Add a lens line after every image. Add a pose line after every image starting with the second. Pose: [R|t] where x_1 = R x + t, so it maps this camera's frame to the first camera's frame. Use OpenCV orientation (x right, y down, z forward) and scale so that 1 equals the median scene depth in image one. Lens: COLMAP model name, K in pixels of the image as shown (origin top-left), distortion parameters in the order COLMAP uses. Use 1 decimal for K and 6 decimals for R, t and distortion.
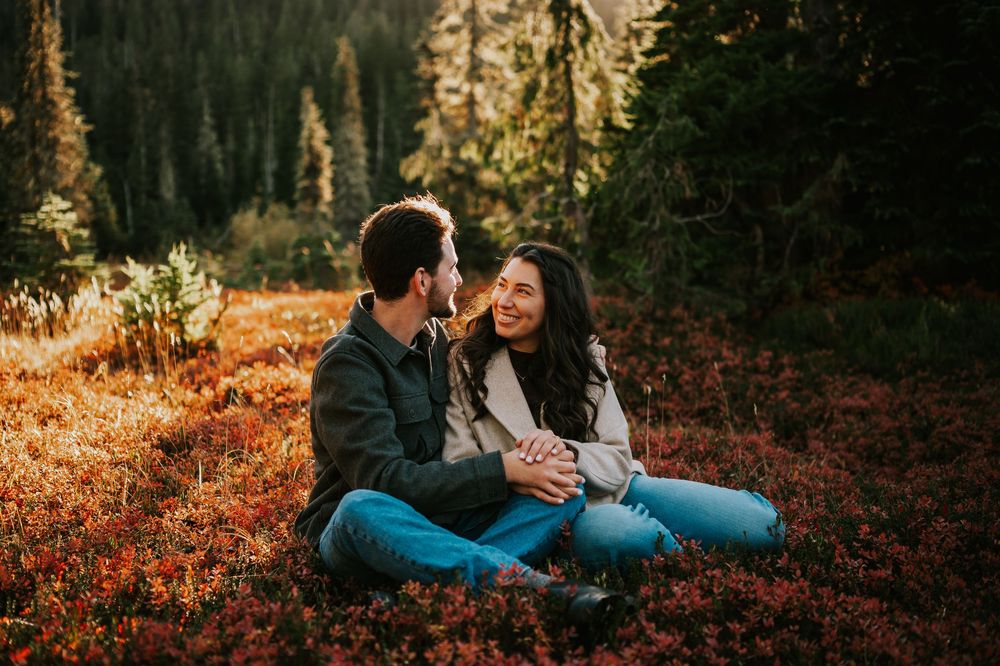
lens RADIAL K [[1040.3, 0, 456.2], [0, 1040.3, 357.7], [0, 0, 1]] dist [-0.049098, 0.004303]
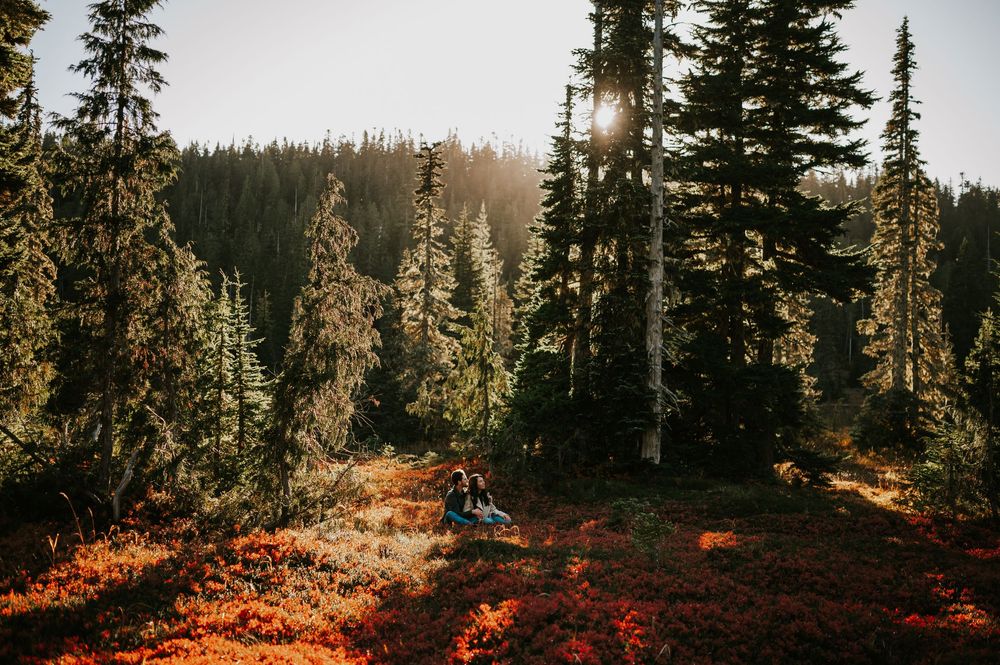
lens RADIAL K [[1006.9, 0, 511.6], [0, 1006.9, 318.9], [0, 0, 1]] dist [-0.055445, -0.005258]
pose [[0.991140, 0.043748, 0.125406, -0.174940], [-0.020088, 0.982710, -0.184058, 0.023005], [-0.131290, 0.179908, 0.974883, -1.722674]]
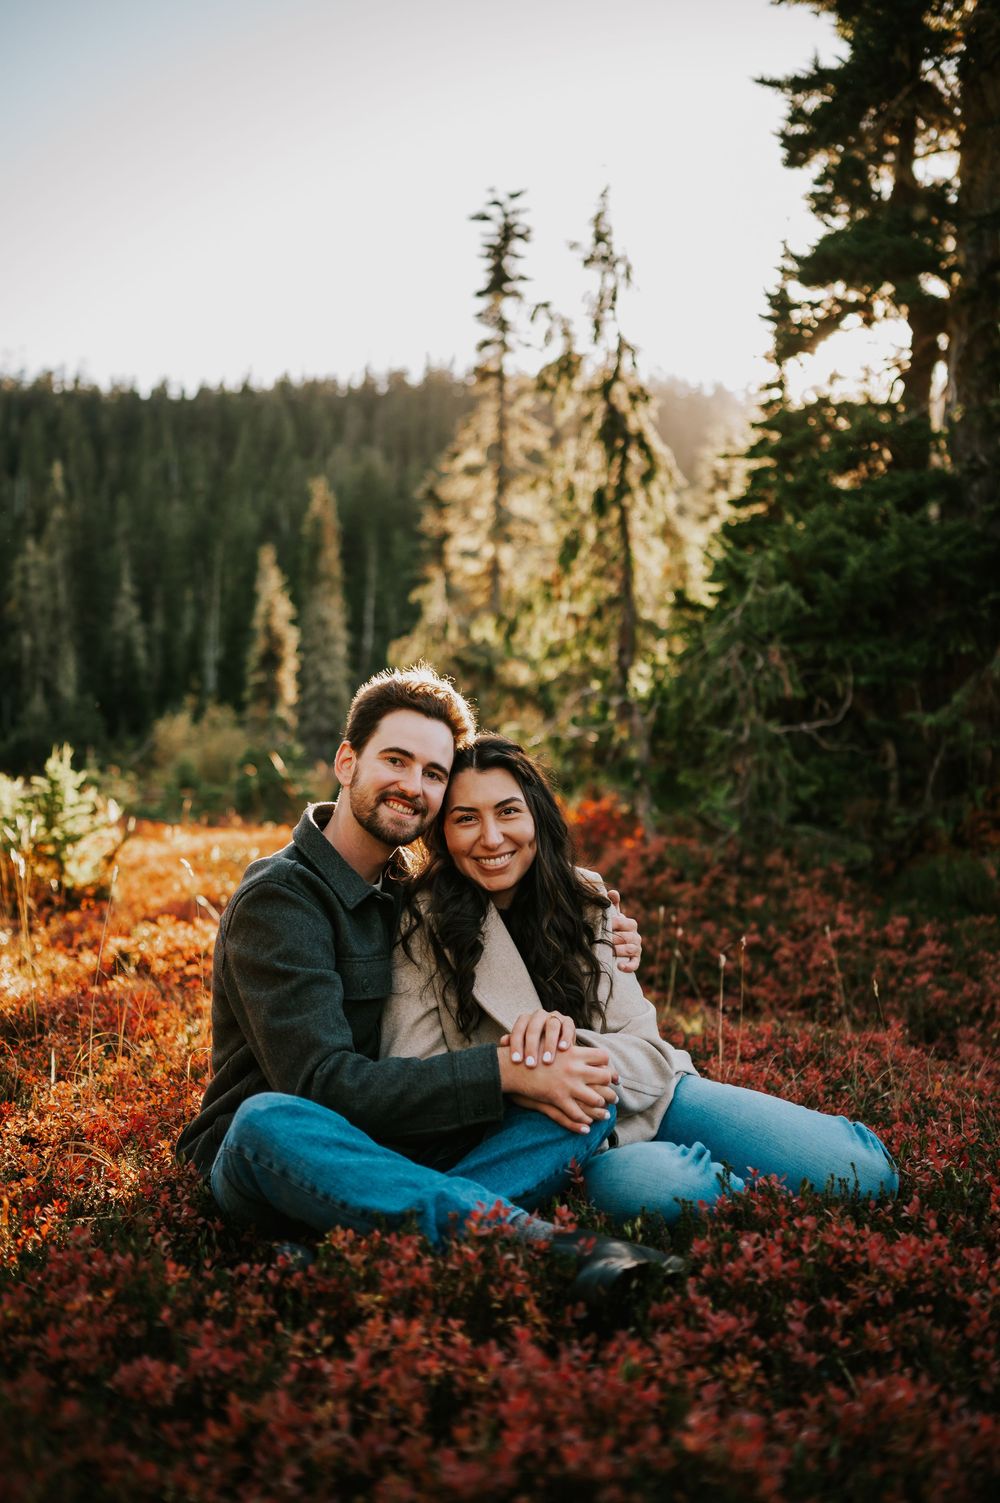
lens RADIAL K [[1469.4, 0, 498.6], [0, 1469.4, 799.0], [0, 0, 1]] dist [-0.047212, -0.007784]
pose [[0.999600, 0.021577, 0.018266, 0.008346], [-0.019858, 0.995780, -0.089596, 0.006990], [-0.020122, 0.089197, 0.995811, 0.015117]]
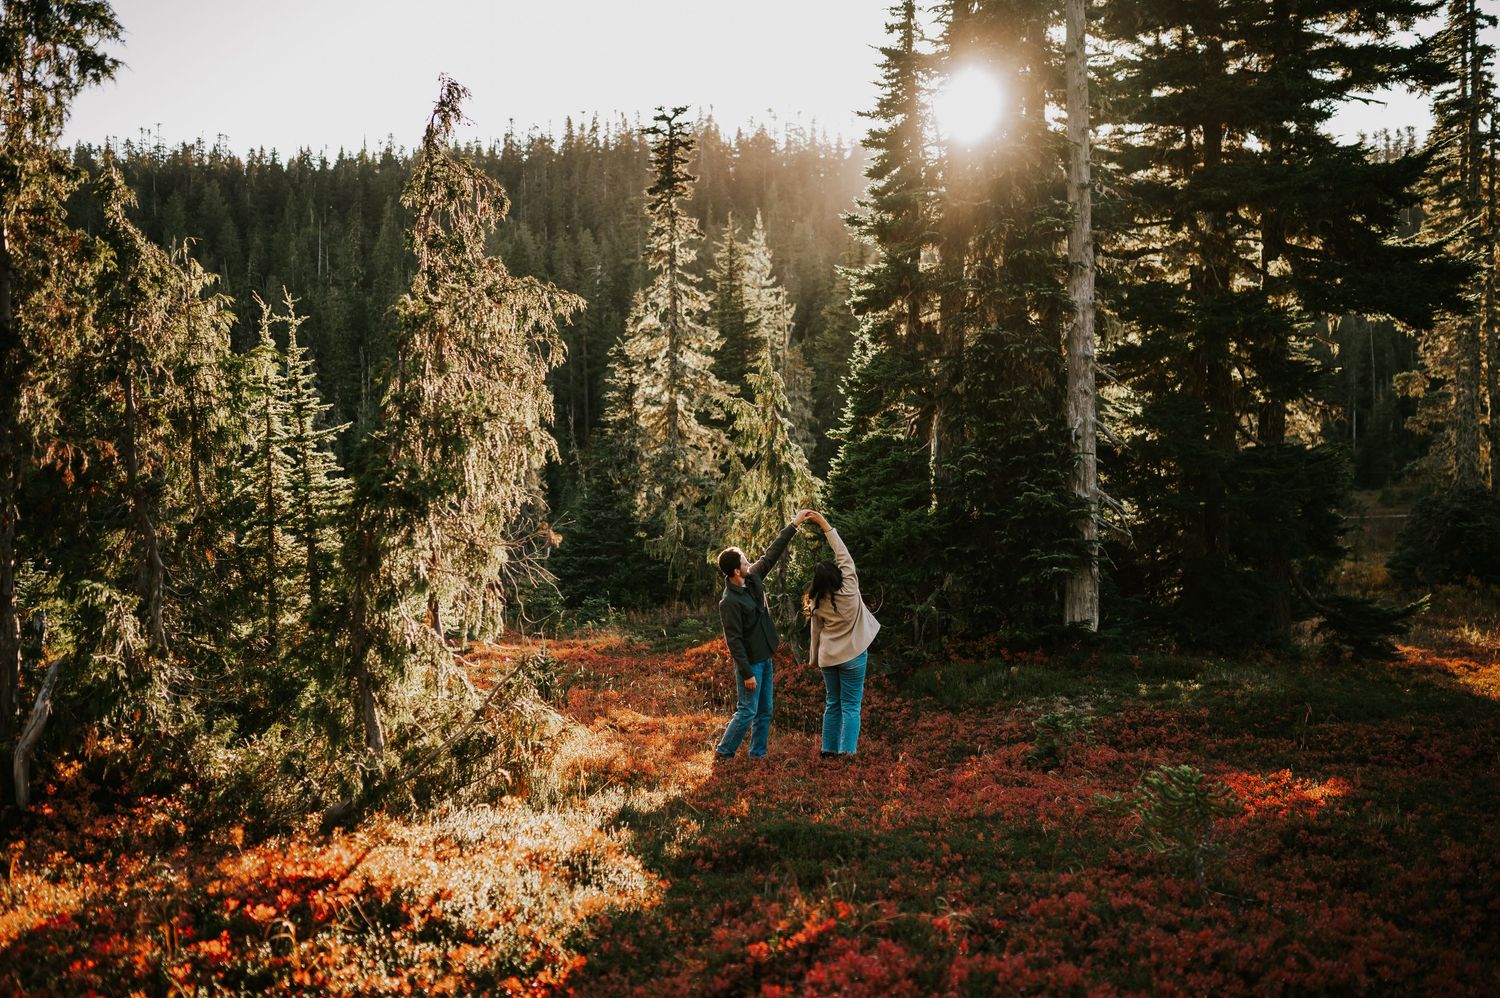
lens RADIAL K [[1544.1, 0, 750.0], [0, 1544.1, 499.0], [0, 0, 1]] dist [-0.052813, -0.003009]
pose [[0.996159, -0.002428, 0.087525, -0.143791], [0.013401, 0.992066, -0.125004, -0.014696], [-0.086528, 0.125696, 0.988288, -1.317935]]
